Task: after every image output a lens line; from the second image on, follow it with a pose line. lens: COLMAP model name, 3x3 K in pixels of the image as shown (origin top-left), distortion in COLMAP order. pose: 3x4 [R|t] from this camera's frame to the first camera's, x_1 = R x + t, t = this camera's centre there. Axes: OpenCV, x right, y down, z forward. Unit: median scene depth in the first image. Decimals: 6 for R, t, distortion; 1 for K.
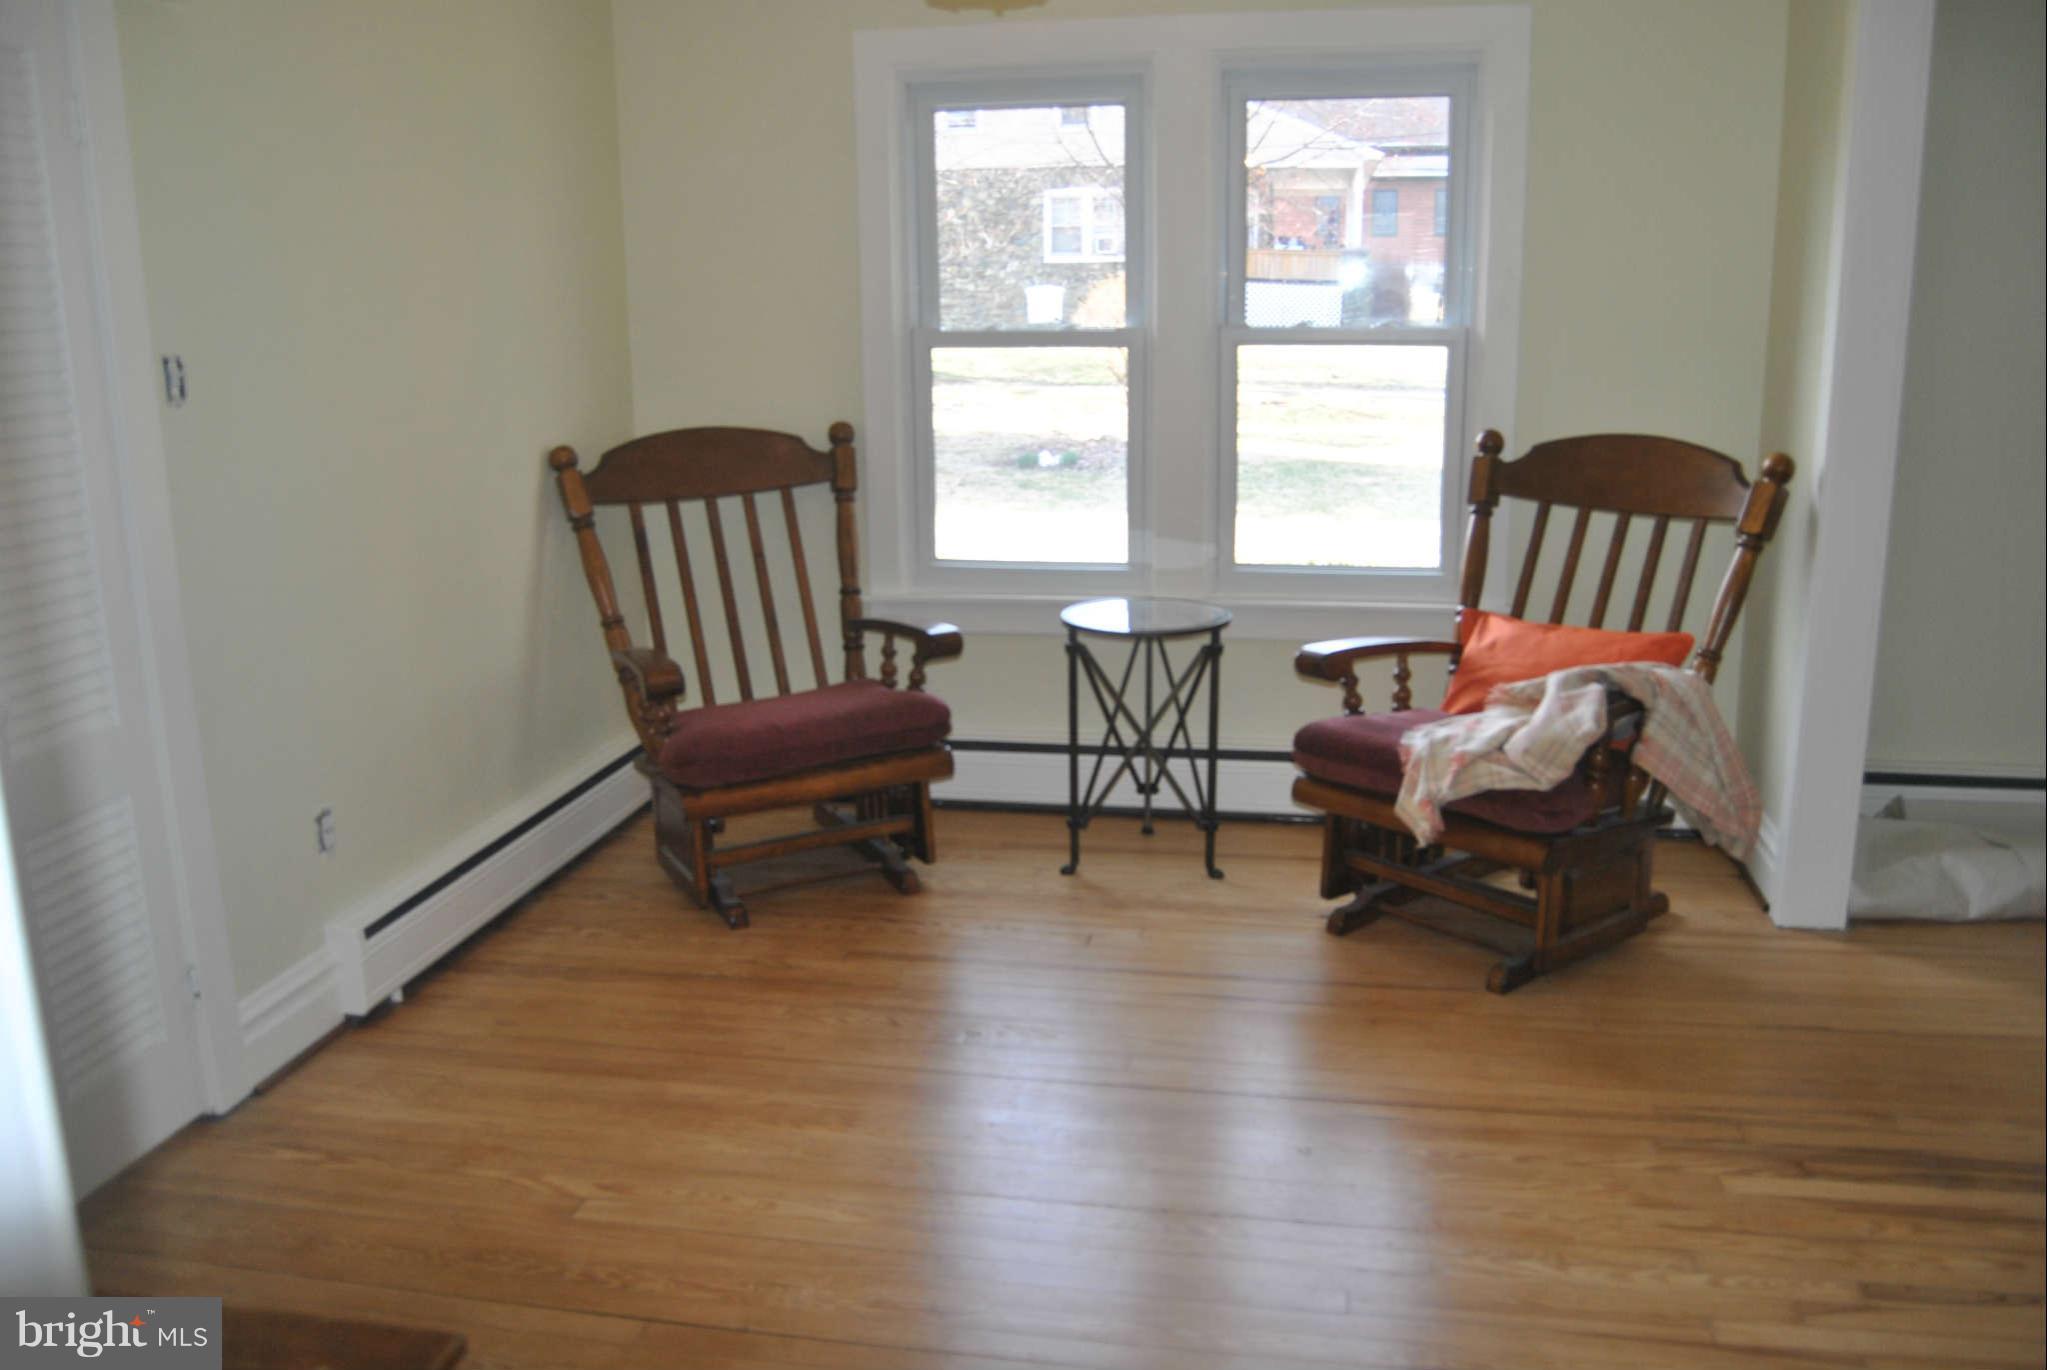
lens RADIAL K [[1635.8, 0, 1037.7], [0, 1635.8, 670.8], [0, 0, 1]] dist [-0.083690, 0.027603]
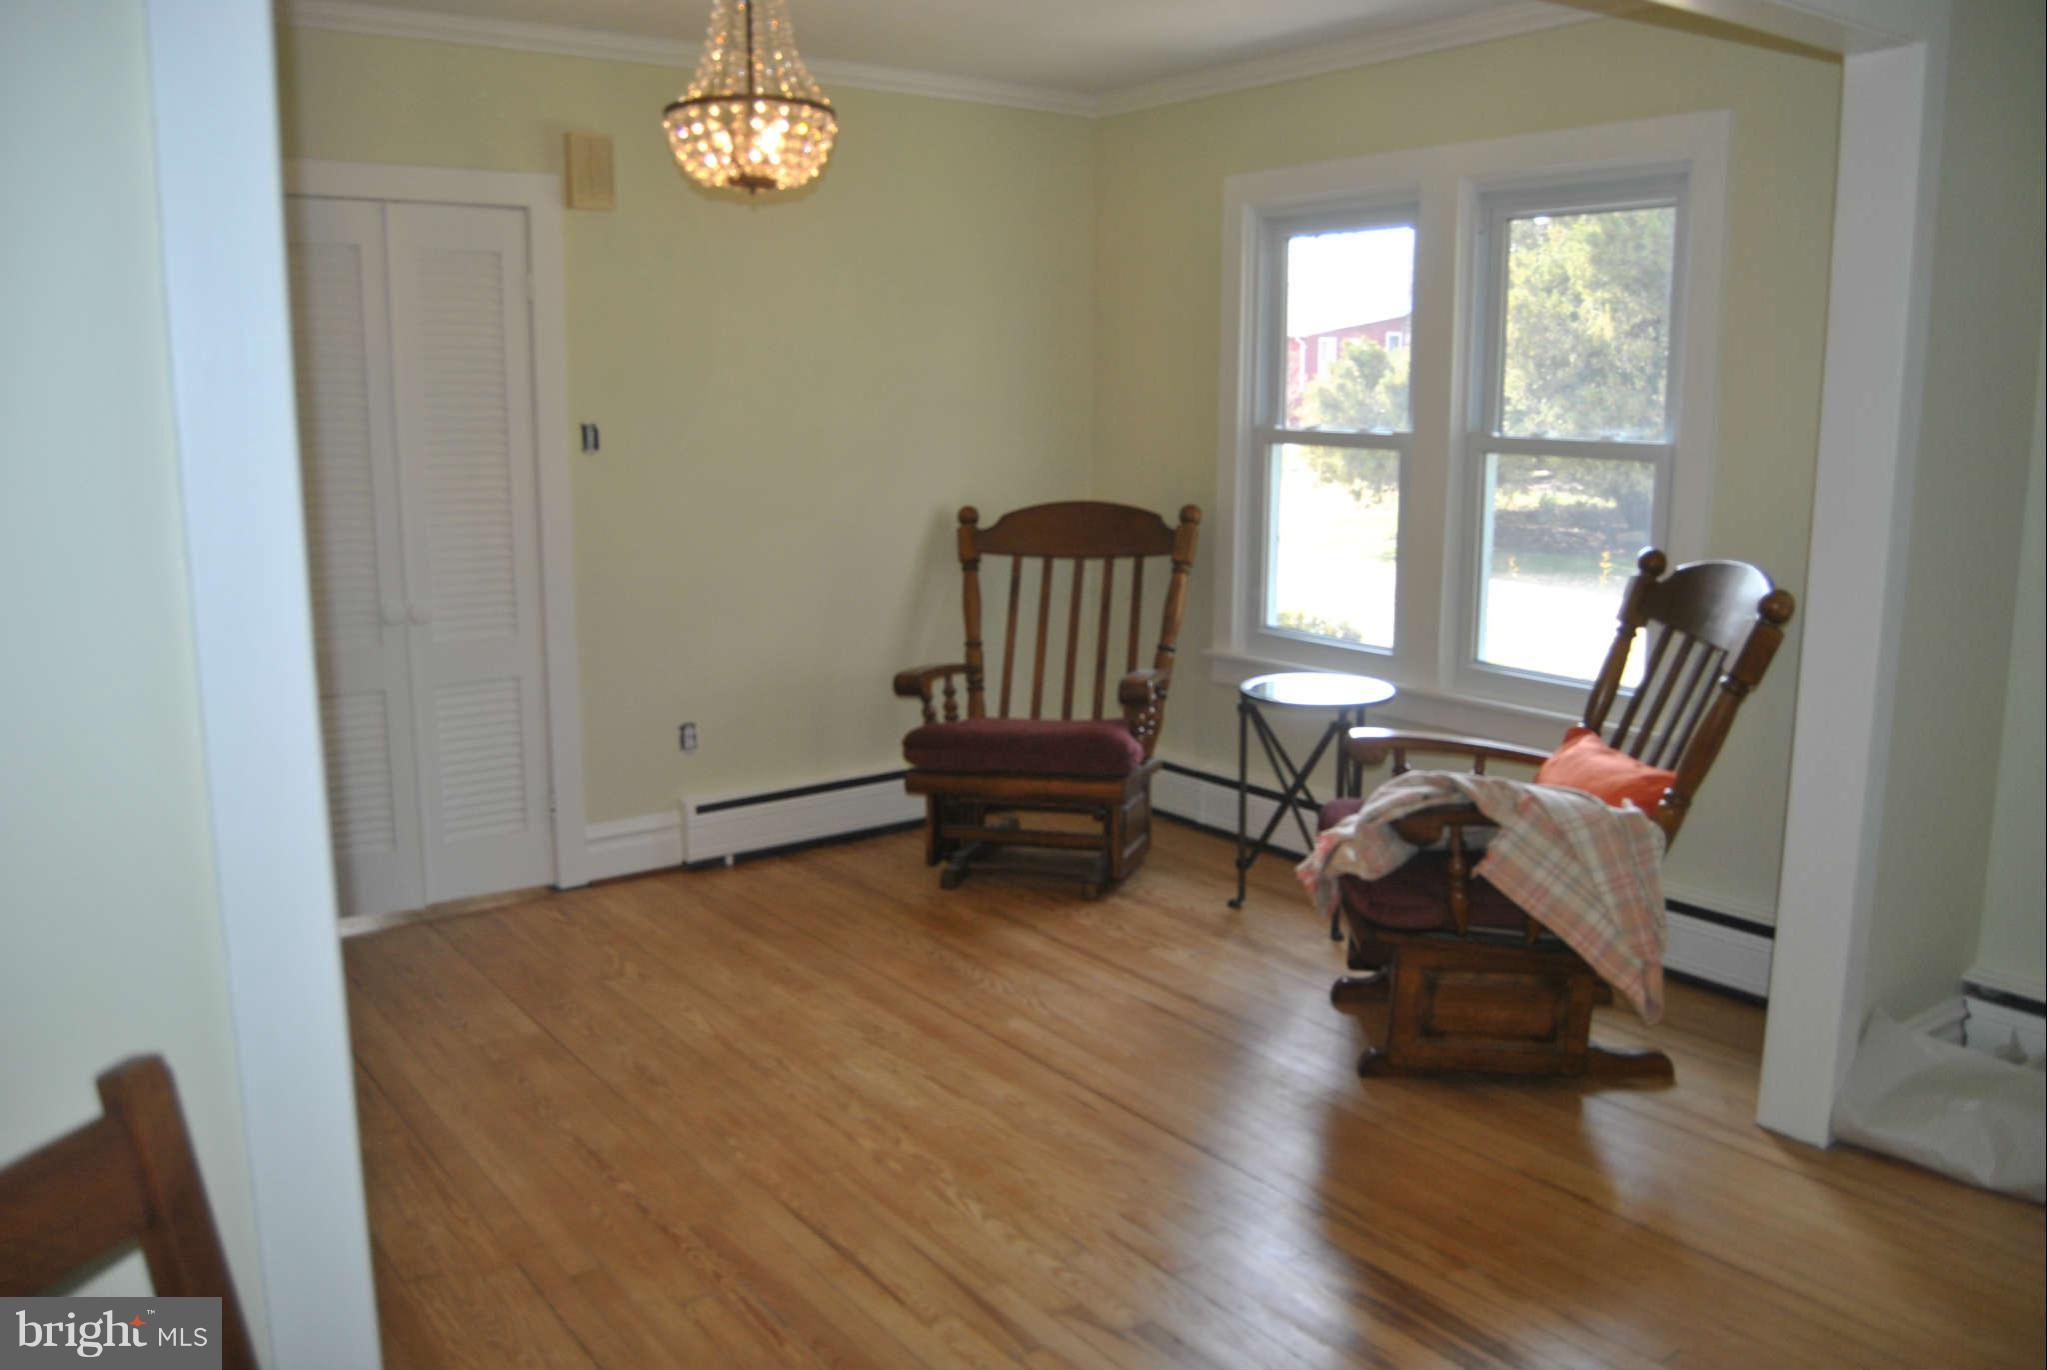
lens RADIAL K [[1635.8, 0, 1037.7], [0, 1635.8, 670.8], [0, 0, 1]] dist [-0.083690, 0.027603]
pose [[0.732202, 0.131406, -0.668291, 0.790551], [-0.166152, 0.986029, 0.011840, -0.033528], [0.660510, 0.102369, 0.743806, 0.065990]]
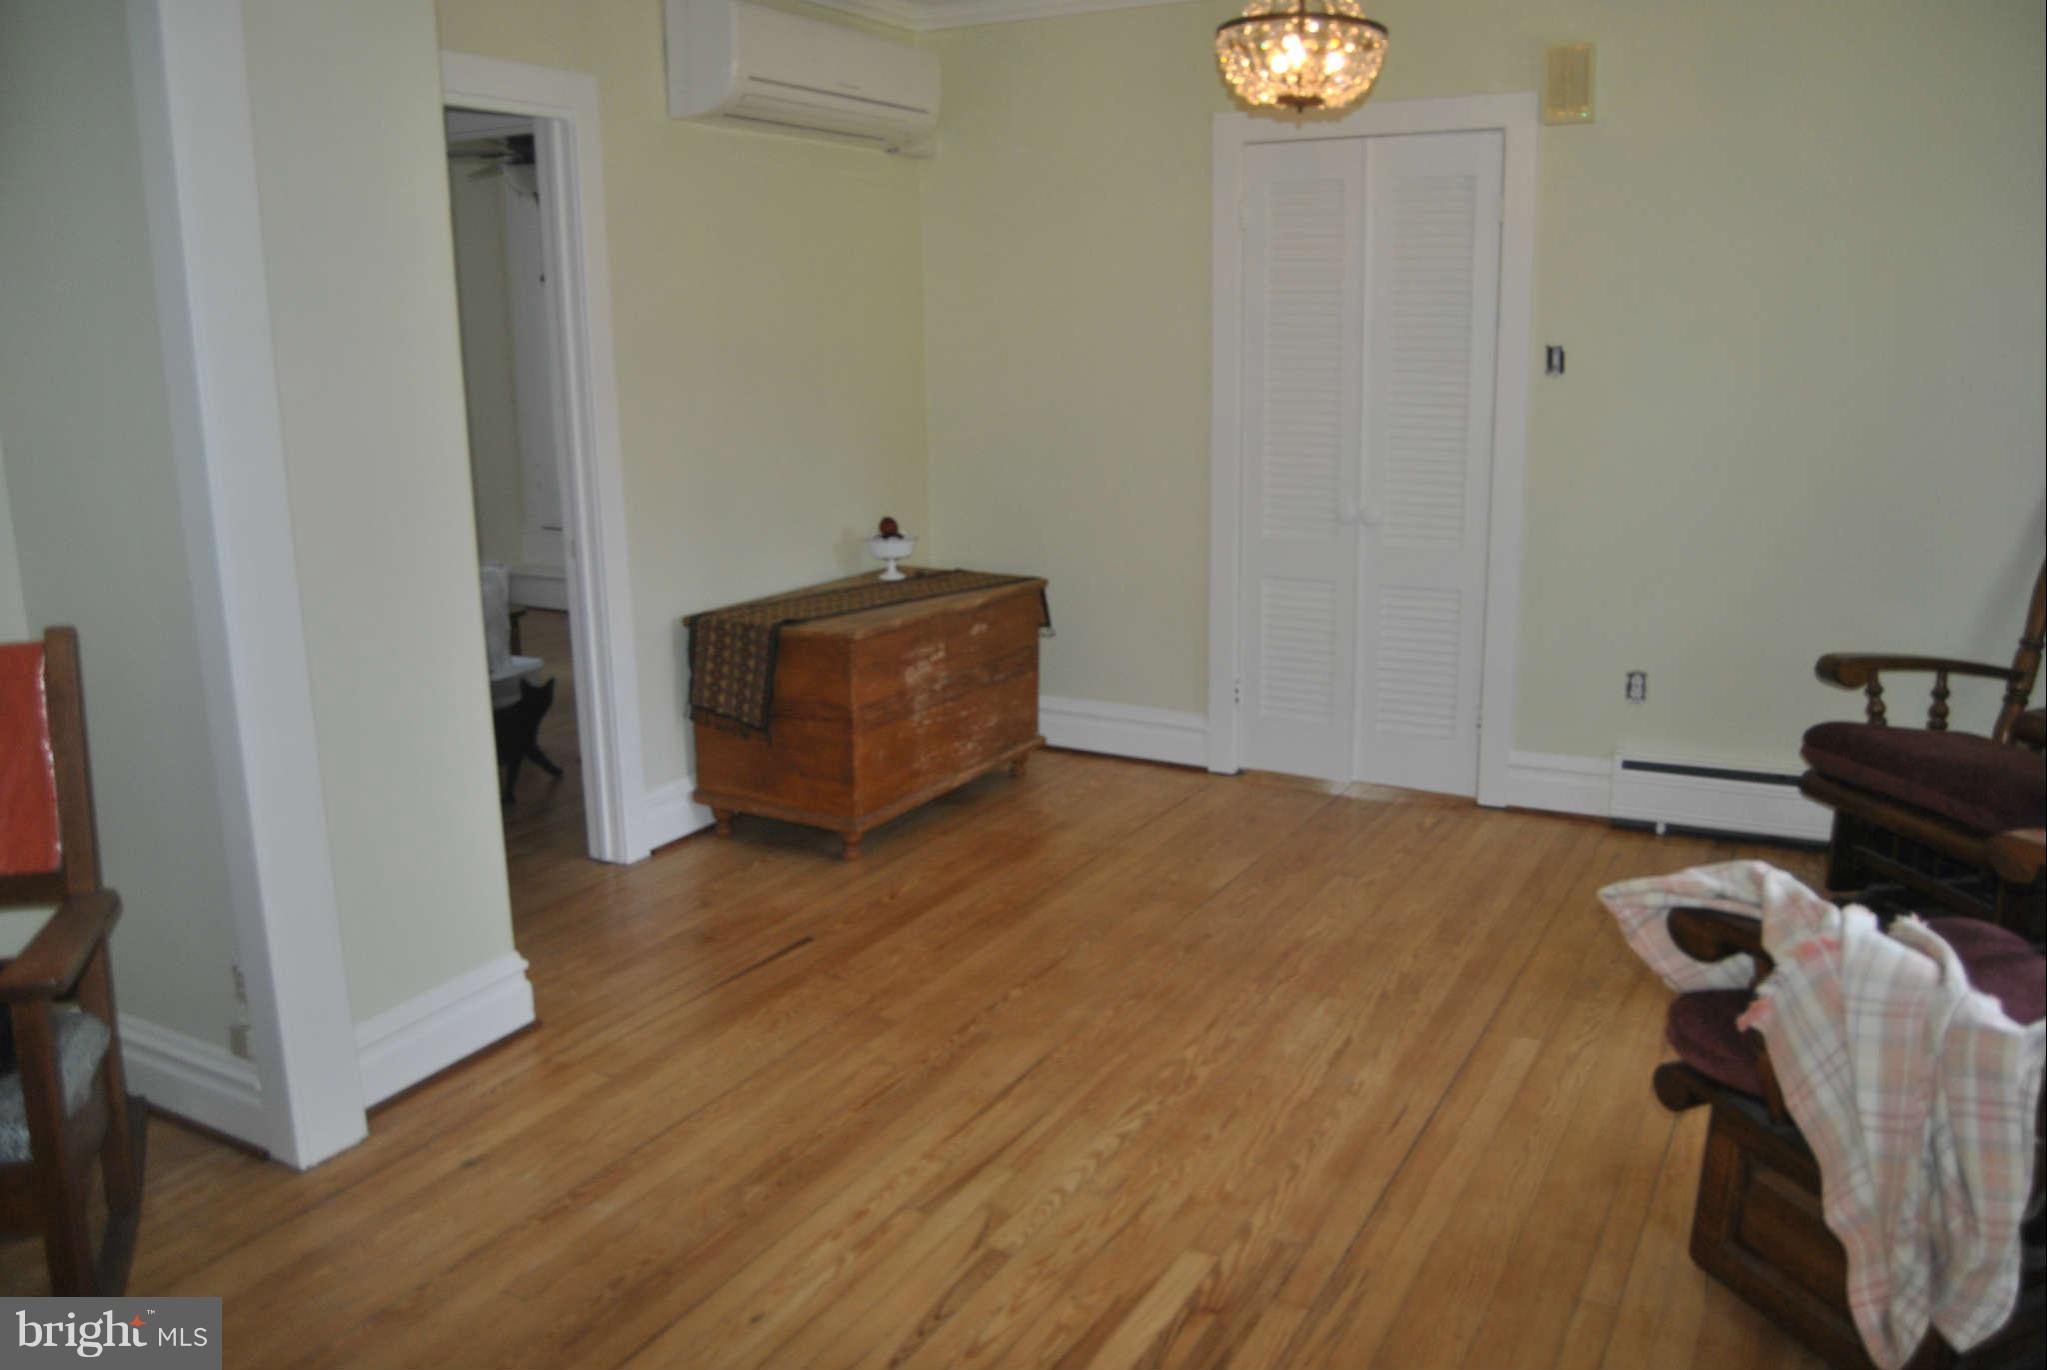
lens RADIAL K [[1635.8, 0, 1037.7], [0, 1635.8, 670.8], [0, 0, 1]] dist [-0.083690, 0.027603]
pose [[-0.298937, 0.214293, -0.929901, 0.997933], [-0.202205, 0.938108, 0.281188, -0.199160], [0.932604, 0.272088, -0.237104, 0.814744]]
